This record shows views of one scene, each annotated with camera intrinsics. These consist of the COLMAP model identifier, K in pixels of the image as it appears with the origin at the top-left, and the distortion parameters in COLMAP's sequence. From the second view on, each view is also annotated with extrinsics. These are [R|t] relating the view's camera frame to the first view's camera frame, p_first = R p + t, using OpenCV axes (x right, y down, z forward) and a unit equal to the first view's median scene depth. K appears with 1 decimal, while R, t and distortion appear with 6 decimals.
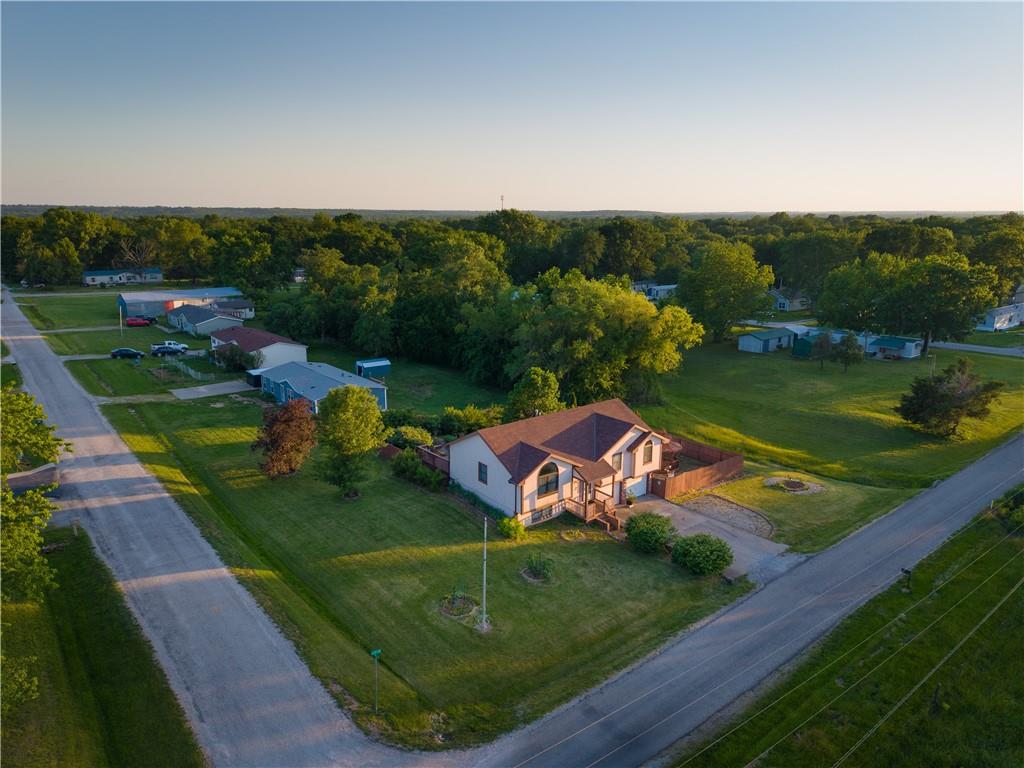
lens RADIAL K [[687.3, 0, 512.0], [0, 687.3, 384.0], [0, 0, 1]] dist [0.030713, -0.036624]
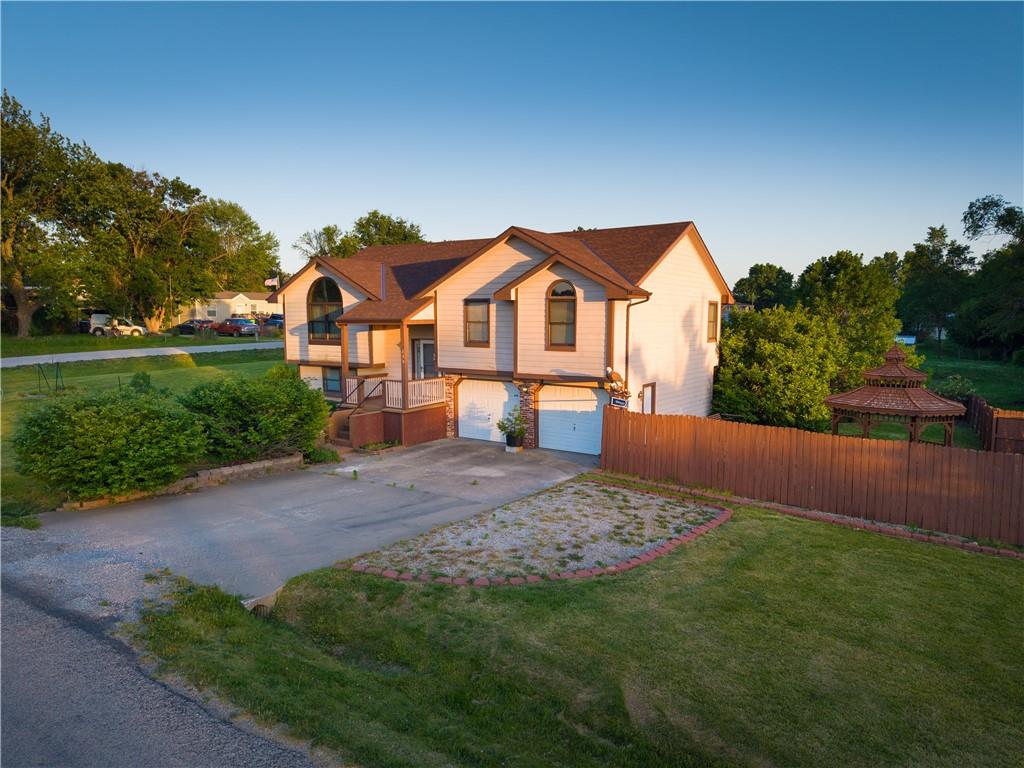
lens RADIAL K [[681.8, 0, 512.0], [0, 681.8, 384.0], [0, 0, 1]] dist [0.048385, -0.053191]
pose [[0.293105, 0.087853, -0.952035, 0.595516], [-0.231230, 0.972722, 0.018573, 0.147895], [0.927697, 0.214696, 0.305424, 0.968513]]
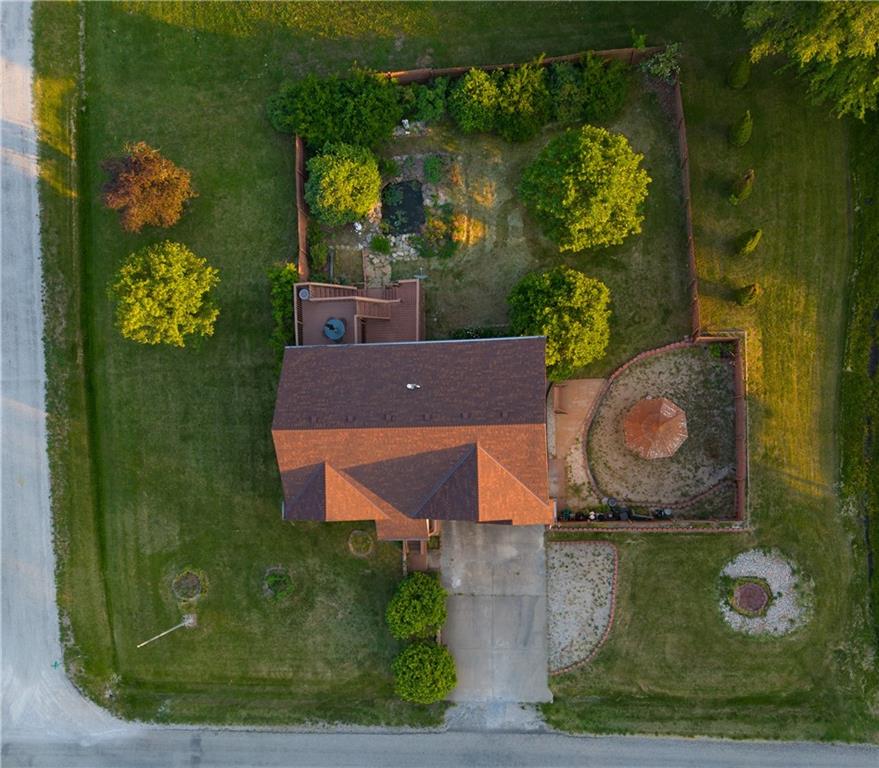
lens RADIAL K [[791.0, 0, 438.8], [0, 791.0, 448.2], [0, 0, 1]] dist [0.125903, -0.296106]
pose [[0.780327, 0.611673, -0.130171, 0.221264], [0.019758, 0.183933, 0.982740, -0.798579], [0.625059, -0.769431, 0.131442, 0.995456]]
